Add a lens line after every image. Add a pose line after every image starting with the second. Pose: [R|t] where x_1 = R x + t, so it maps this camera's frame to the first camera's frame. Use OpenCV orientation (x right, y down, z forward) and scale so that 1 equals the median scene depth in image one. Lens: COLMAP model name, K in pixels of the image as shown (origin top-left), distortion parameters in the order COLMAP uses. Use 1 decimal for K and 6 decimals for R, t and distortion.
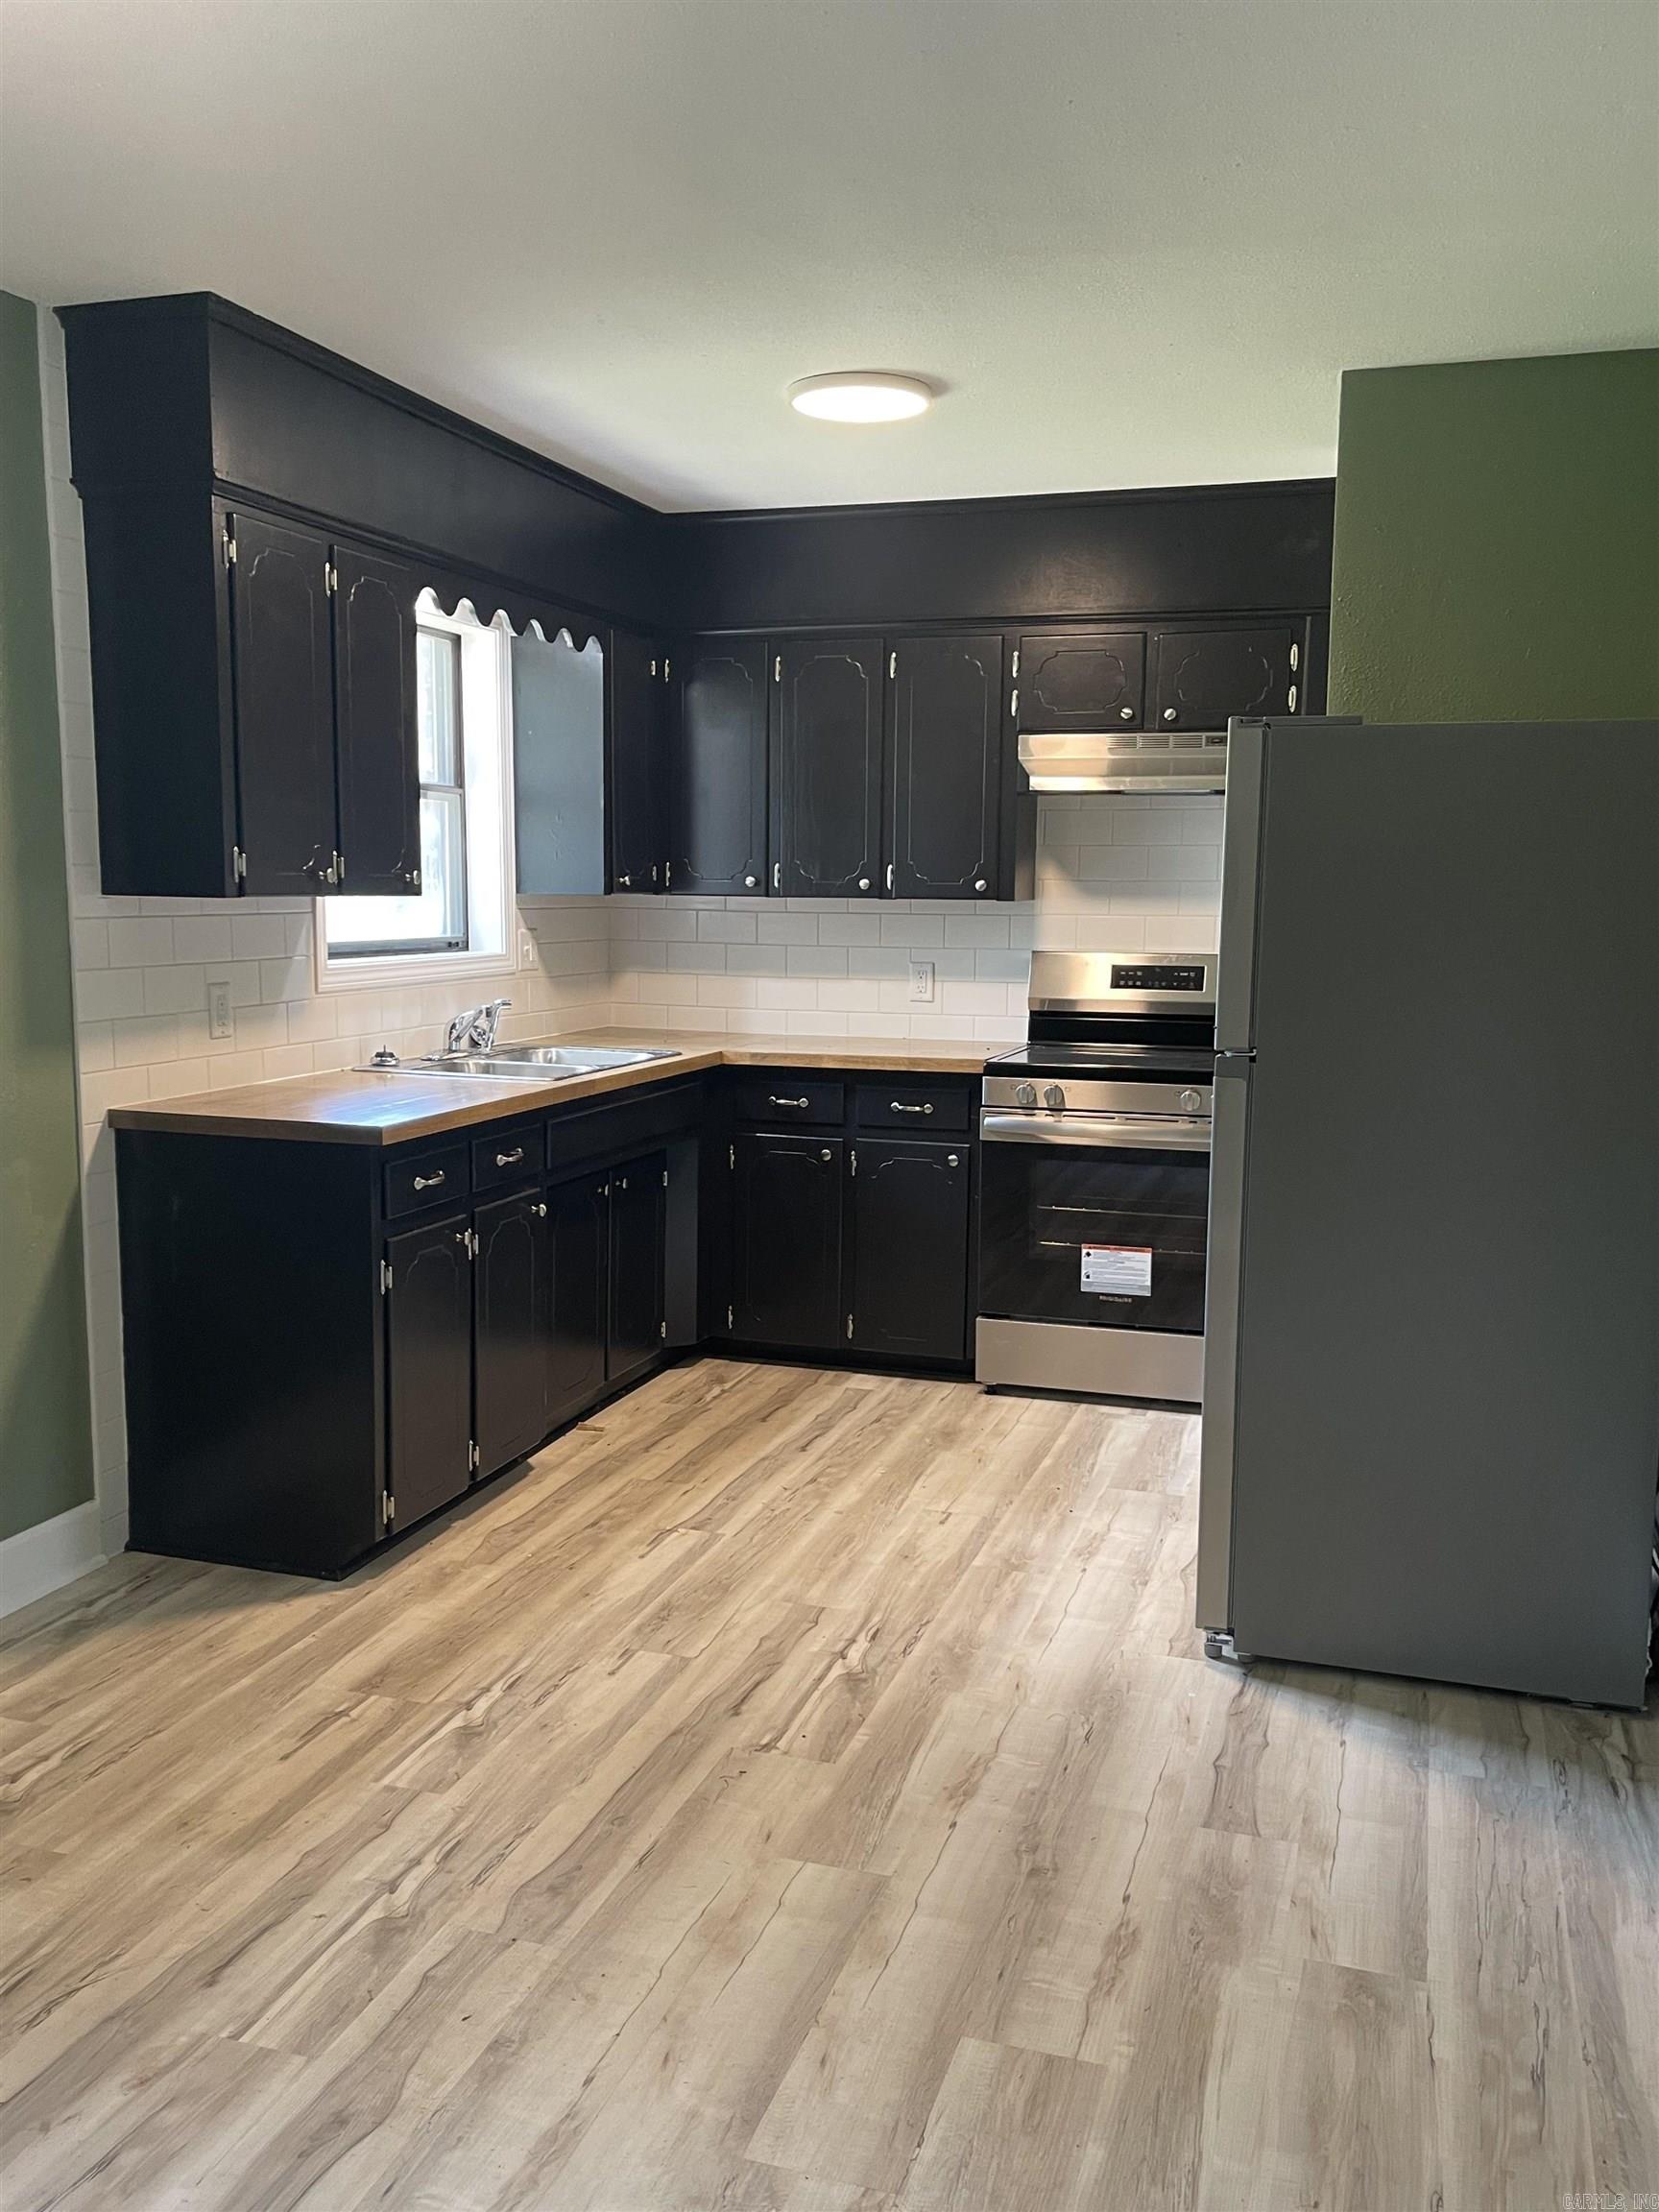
lens RADIAL K [[1876.6, 0, 834.0], [0, 1876.6, 1127.5], [0, 0, 1]] dist [0.064122, -0.035178]
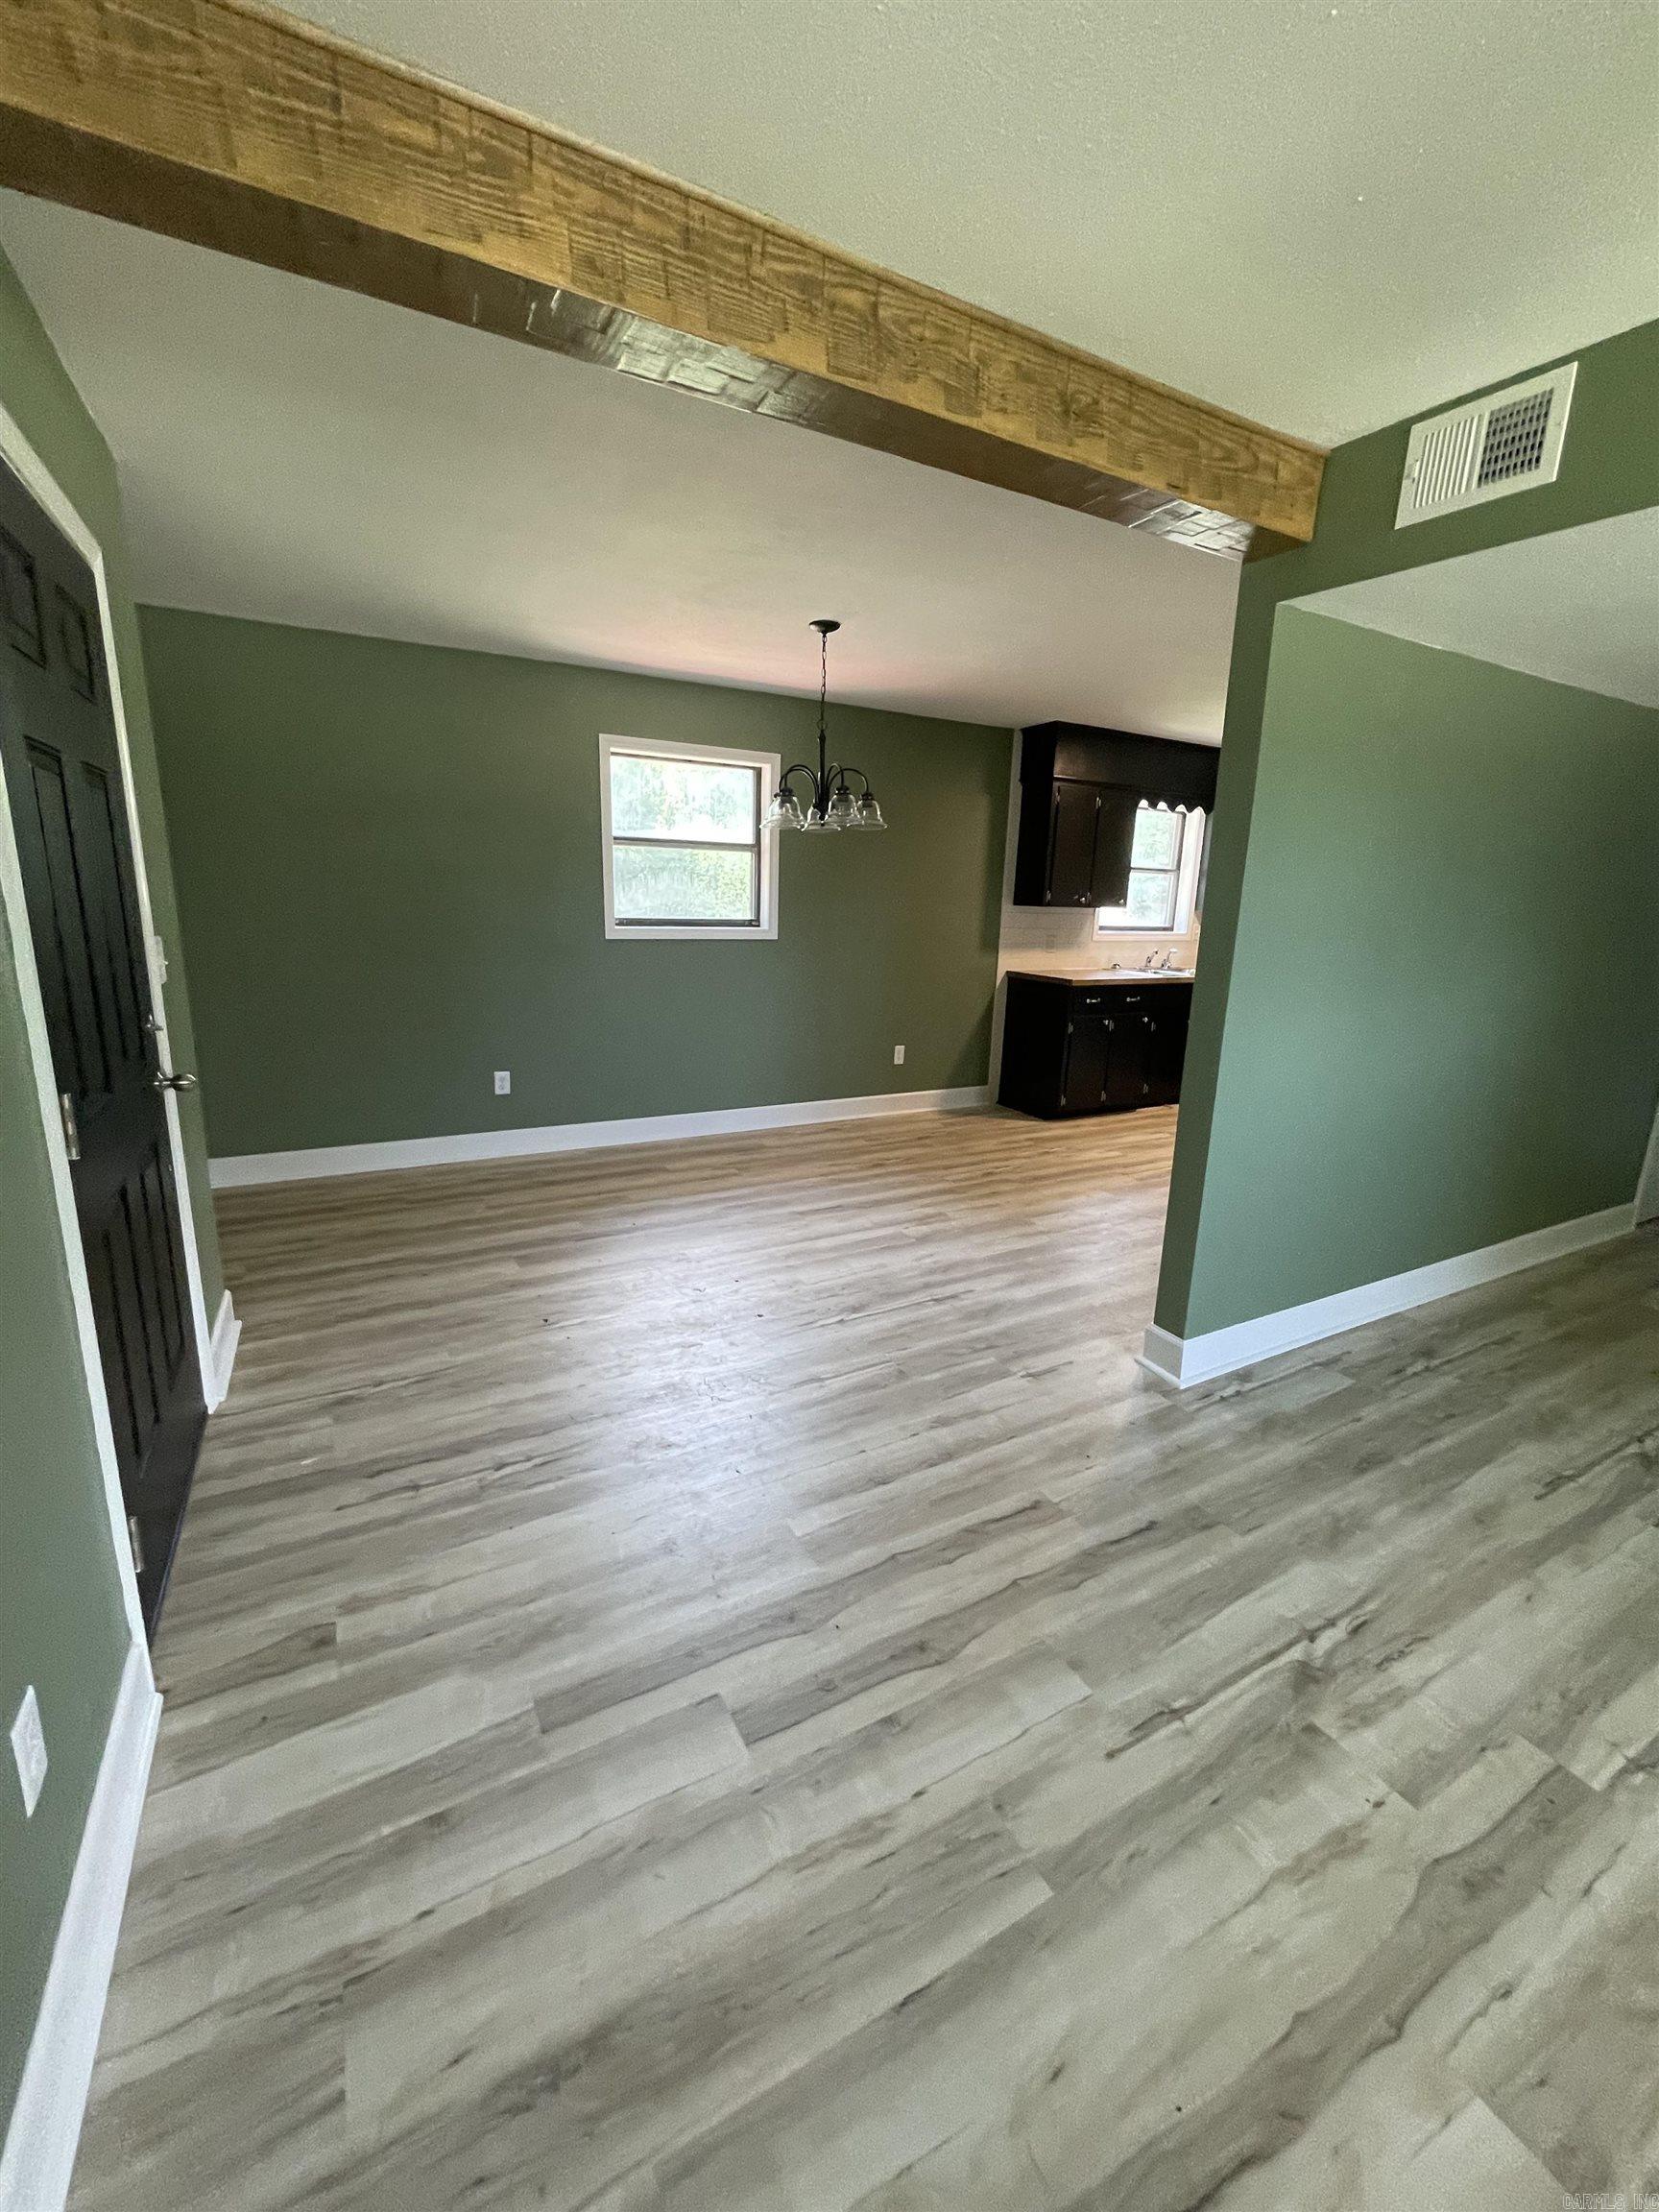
lens RADIAL K [[892.2, 0, 825.4], [0, 892.2, 1099.2], [0, 0, 1]] dist [-0.003793, 0.002236]
pose [[0.721850, 0.165773, -0.671902, 0.382616], [-0.112685, 0.986084, 0.122227, 0.046444], [0.682814, -0.012516, 0.730485, -0.296017]]
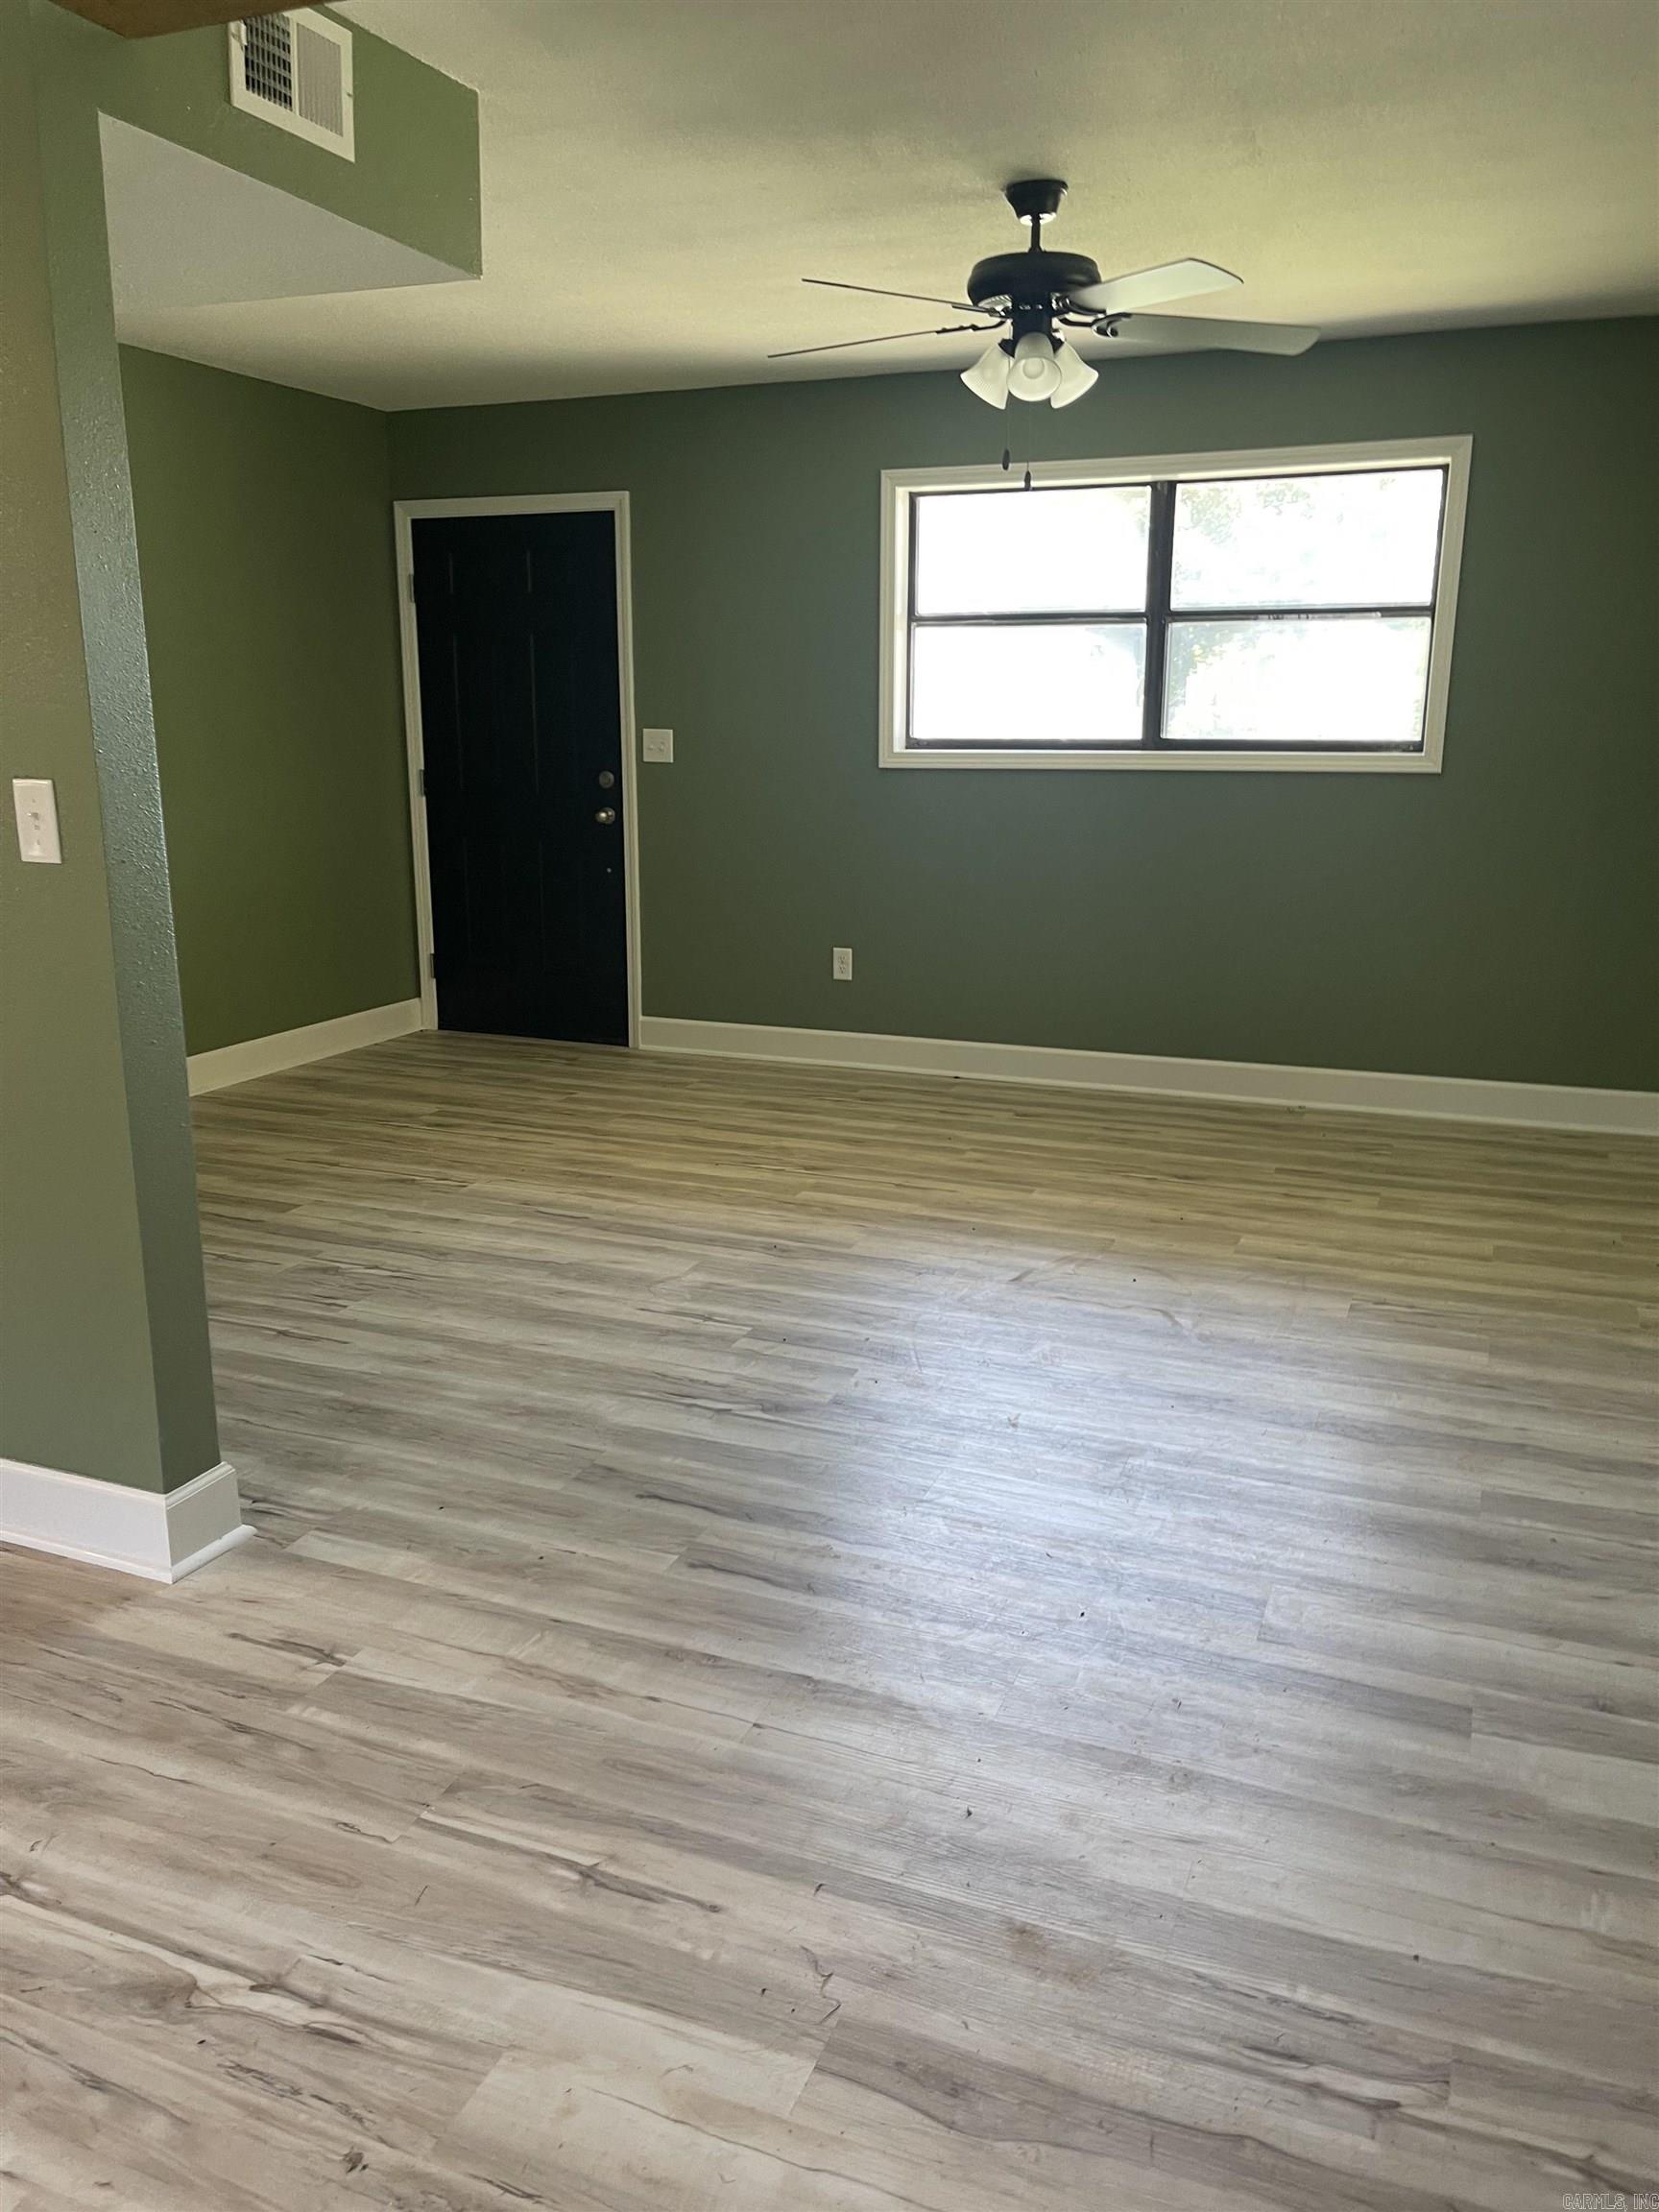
lens RADIAL K [[1672.1, 0, 821.4], [0, 1672.1, 1103.2], [0, 0, 1]] dist [0.068589, -0.096343]
pose [[0.082504, -0.247611, 0.965340, -0.313136], [0.133995, 0.962603, 0.235457, 0.009623], [-0.987542, 0.109925, 0.112597, -0.023662]]
